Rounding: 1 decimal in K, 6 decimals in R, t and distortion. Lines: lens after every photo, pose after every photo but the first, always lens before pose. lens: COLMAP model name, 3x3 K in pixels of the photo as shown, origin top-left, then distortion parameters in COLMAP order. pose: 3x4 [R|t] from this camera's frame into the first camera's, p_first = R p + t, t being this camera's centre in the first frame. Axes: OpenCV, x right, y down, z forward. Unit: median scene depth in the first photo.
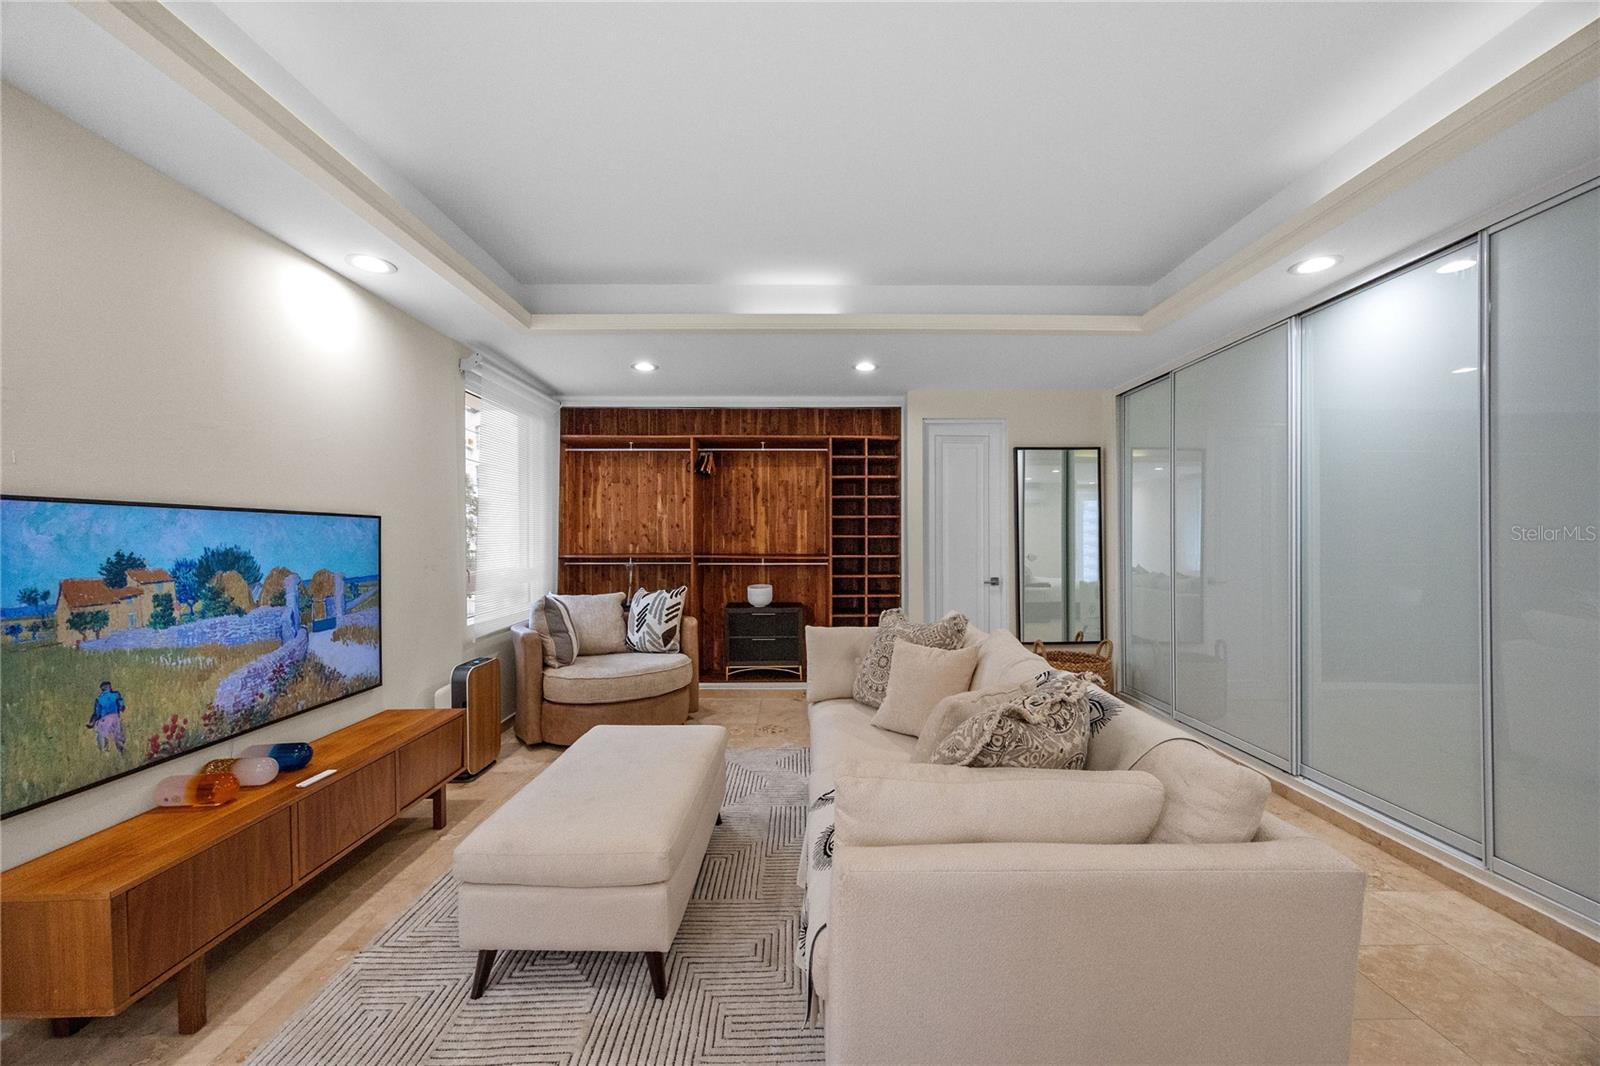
lens RADIAL K [[614.3, 0, 807.3], [0, 614.3, 537.8], [0, 0, 1]] dist [0.000316, -0.000007]
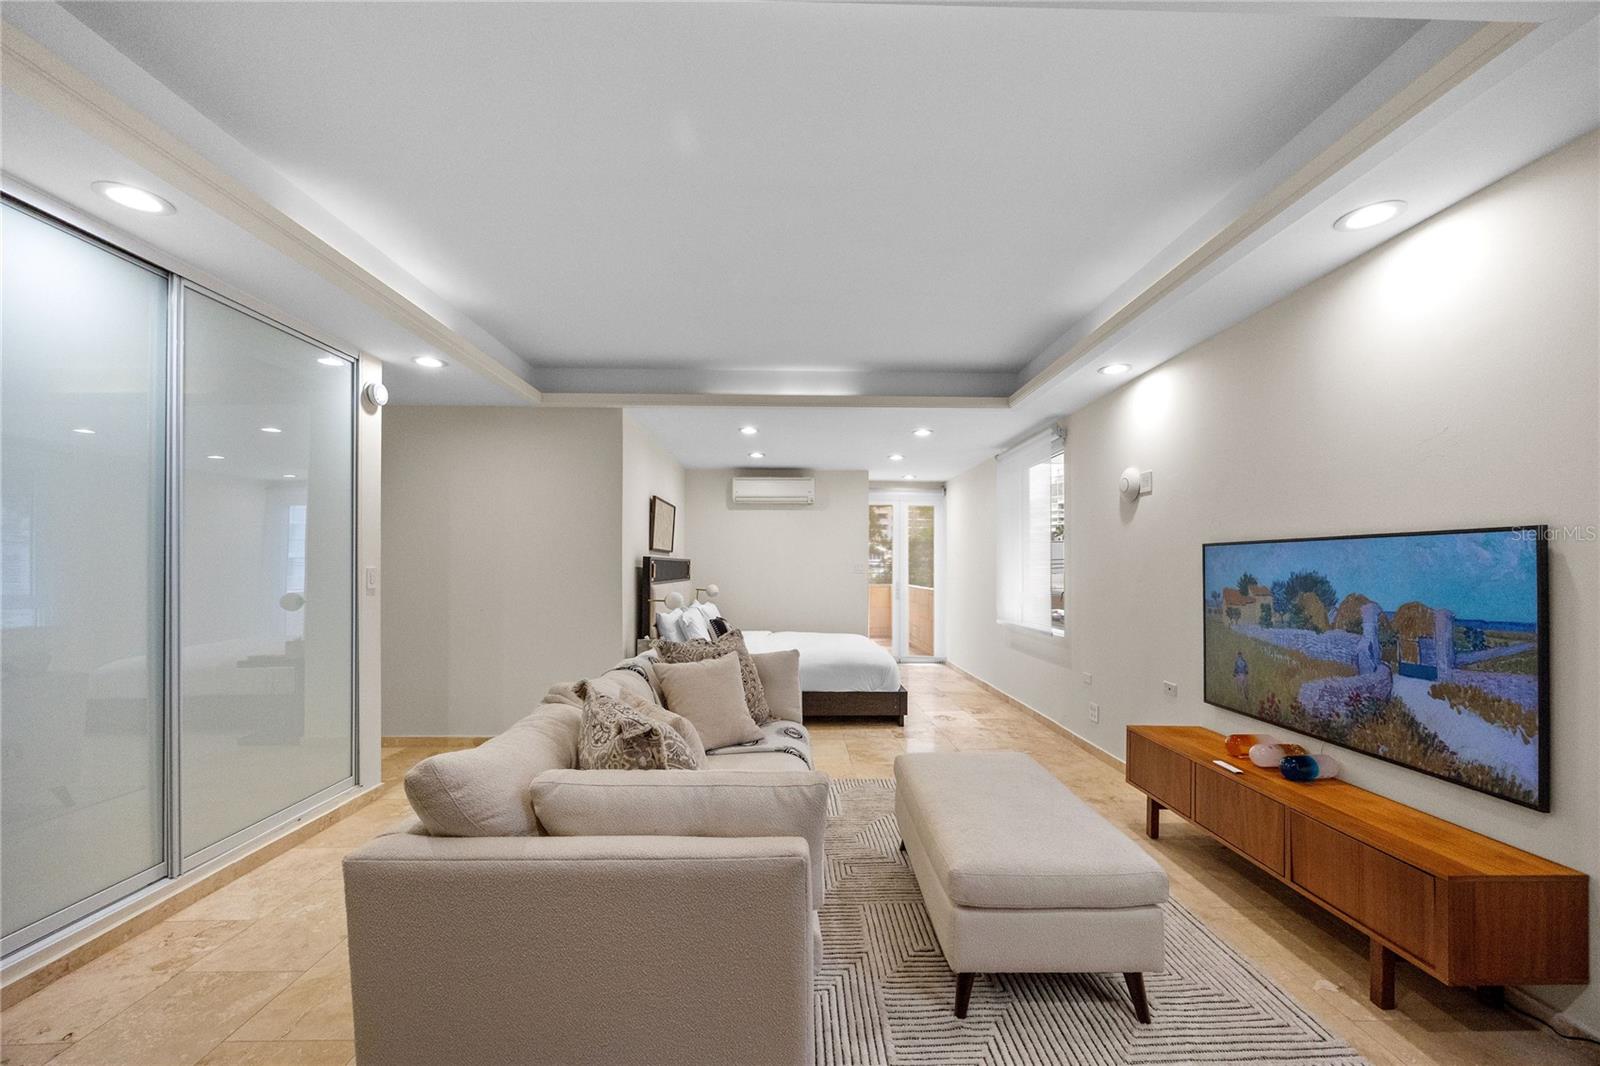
lens RADIAL K [[614.3, 0, 810.0], [0, 614.3, 567.0], [0, 0, 1]] dist [0.000316, -0.000007]
pose [[-0.999884, 0.001712, -0.015128, 0.025449], [0.001742, 0.999997, -0.001982, 0.005936], [0.015124, -0.002008, -0.999884, 2.051862]]
